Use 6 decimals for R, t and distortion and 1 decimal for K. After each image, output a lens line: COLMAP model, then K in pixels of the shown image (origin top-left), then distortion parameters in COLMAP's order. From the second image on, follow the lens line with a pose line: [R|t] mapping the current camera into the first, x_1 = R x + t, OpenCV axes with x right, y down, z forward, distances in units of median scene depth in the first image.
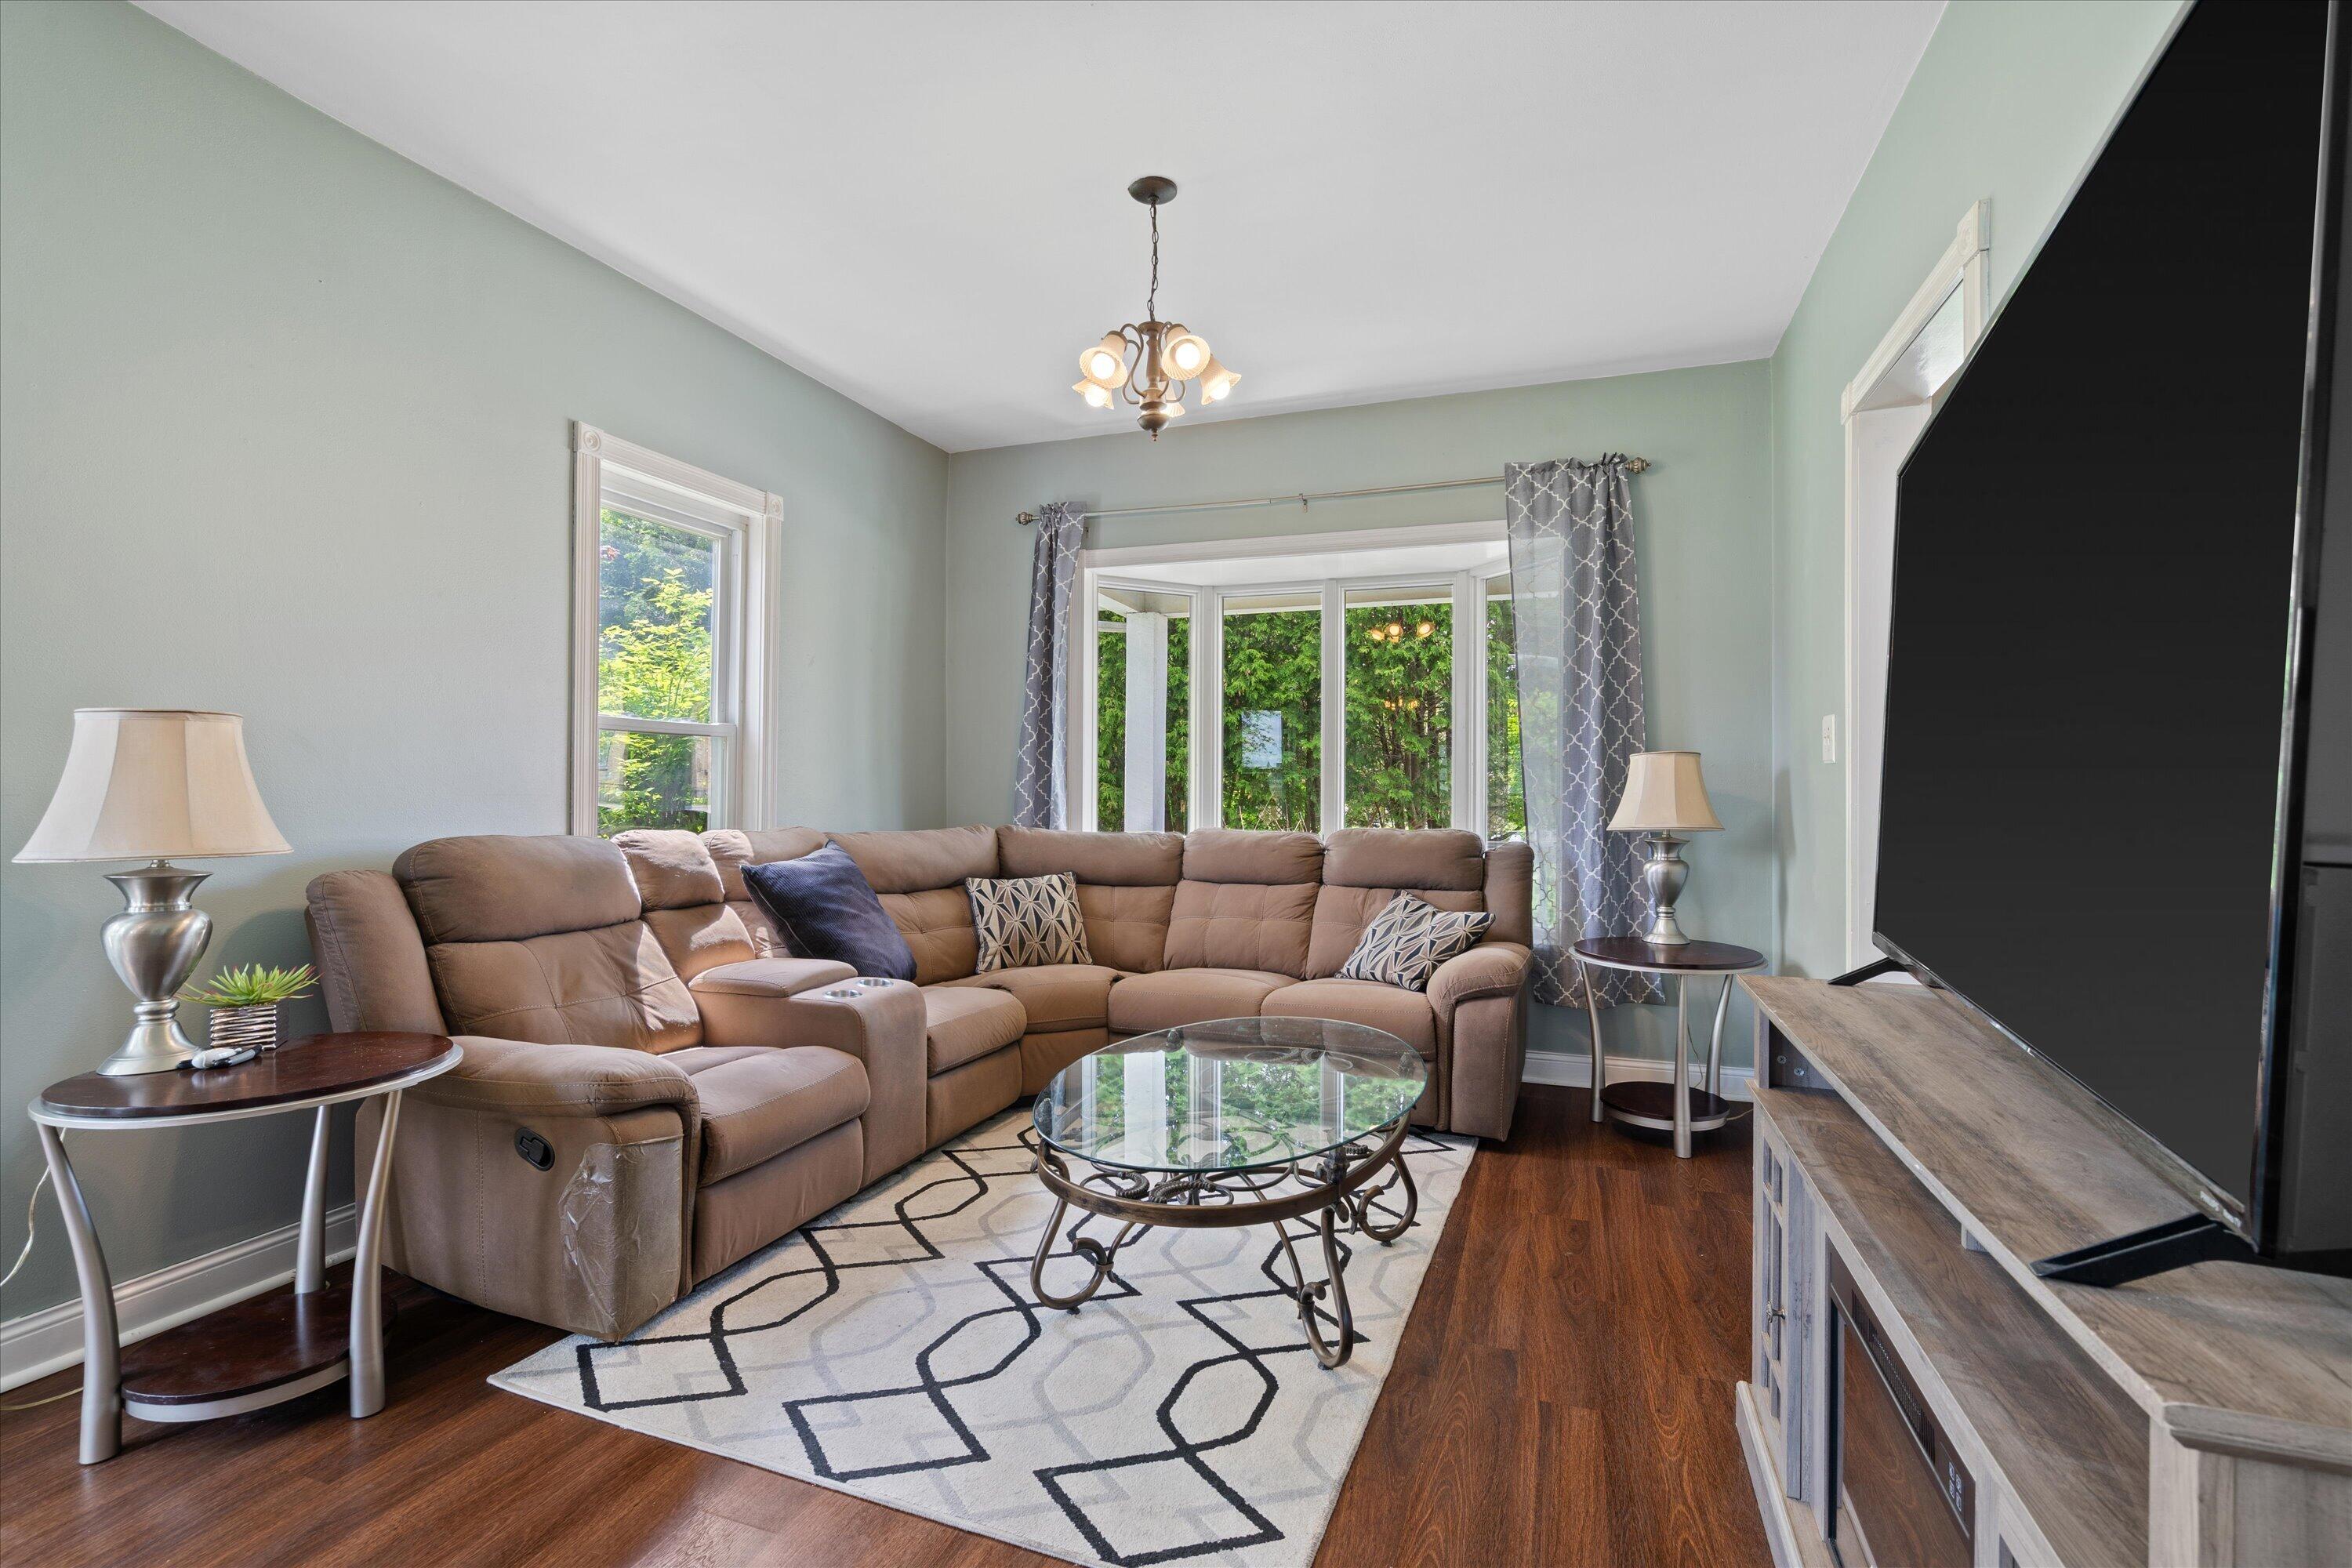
lens RADIAL K [[1076.6, 0, 1171.0], [0, 1076.6, 787.4], [0, 0, 1]] dist [-0.004921, 0.000405]
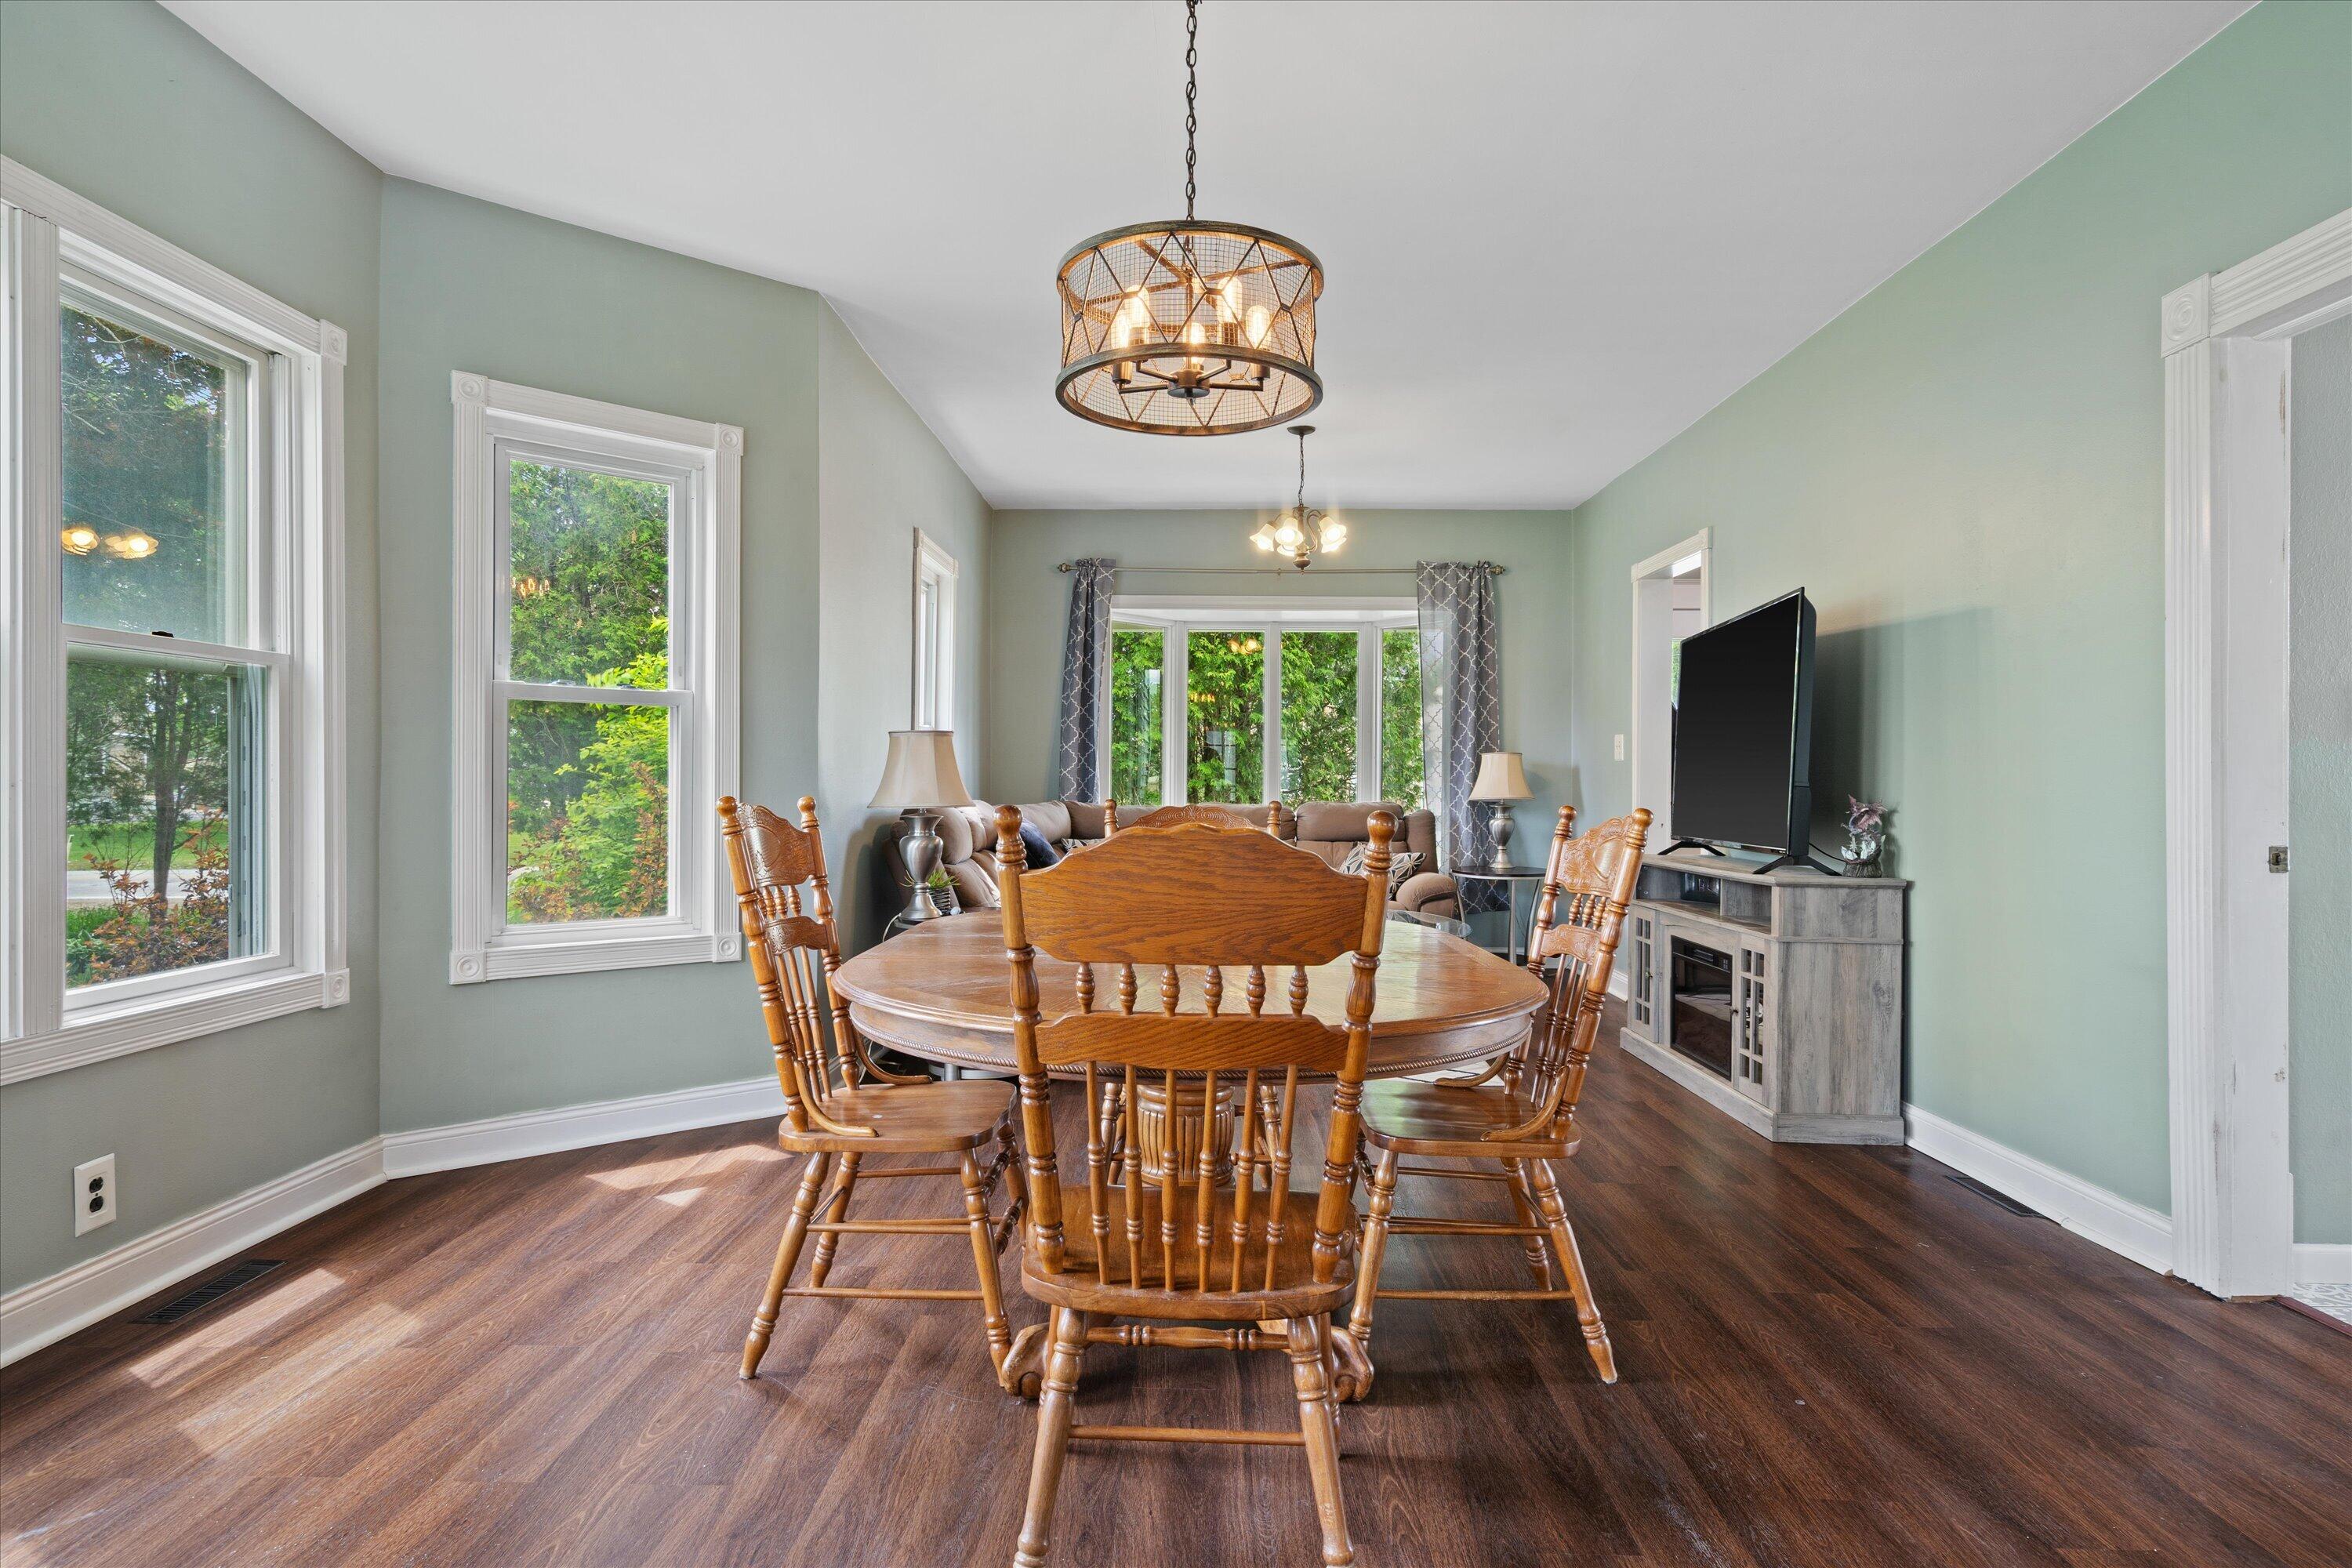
lens RADIAL K [[1283.0, 0, 1176.0], [0, 1283.0, 784.0], [0, 0, 1]] dist [0.008305, 0.001114]
pose [[0.949015, 0.000618, 0.315229, -0.595876], [-0.002659, 0.999978, 0.006046, 0.004285], [-0.315219, -0.006576, 0.948996, -0.628933]]
